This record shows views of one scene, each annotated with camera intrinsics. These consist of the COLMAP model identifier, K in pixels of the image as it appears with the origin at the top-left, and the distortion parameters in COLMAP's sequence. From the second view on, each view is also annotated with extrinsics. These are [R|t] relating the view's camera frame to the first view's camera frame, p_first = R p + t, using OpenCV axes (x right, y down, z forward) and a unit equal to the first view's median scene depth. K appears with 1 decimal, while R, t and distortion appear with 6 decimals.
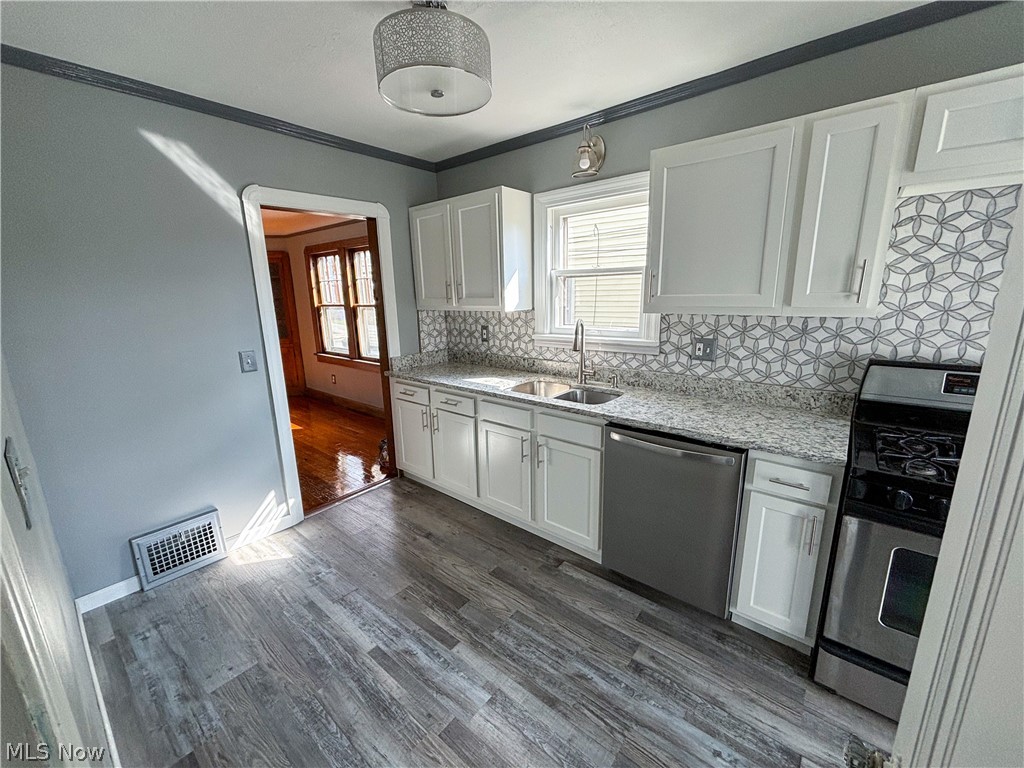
lens RADIAL K [[417.4, 0, 514.3], [0, 417.4, 386.9], [0, 0, 1]] dist [0.010436, -0.000031]
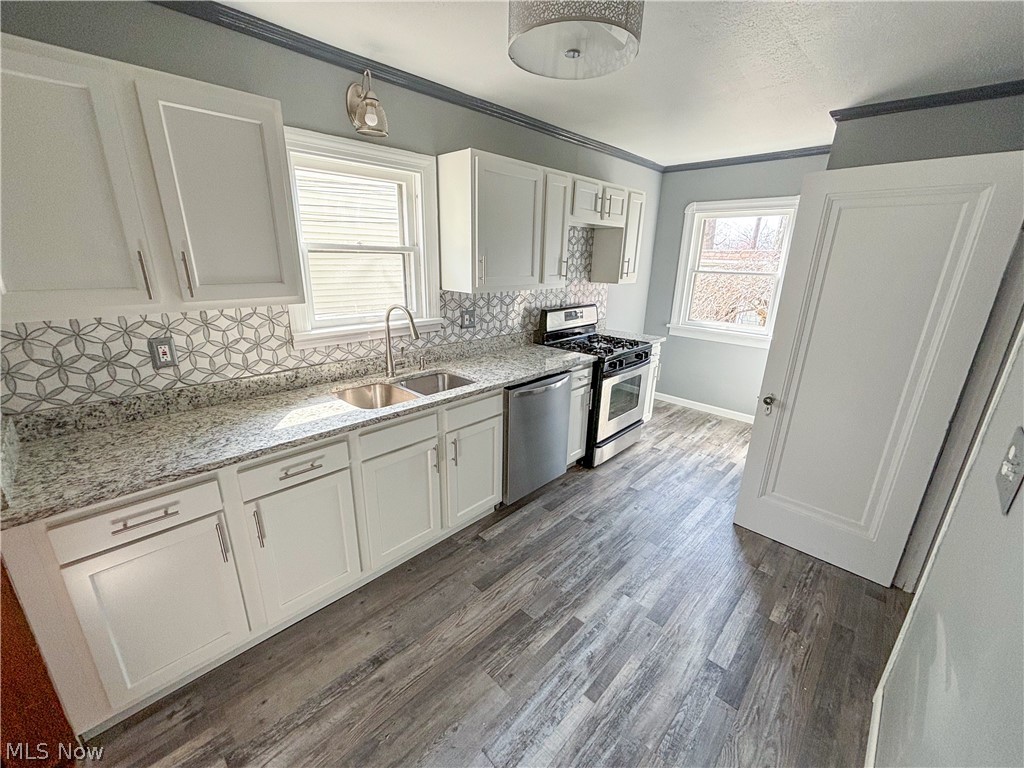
lens RADIAL K [[417.4, 0, 512.6], [0, 417.4, 384.8], [0, 0, 1]] dist [0.010436, -0.000031]
pose [[0.067391, -0.275630, 0.958899, -0.838378], [0.198920, 0.945500, 0.257799, -0.208717], [-0.977696, 0.173371, 0.118547, 0.781776]]
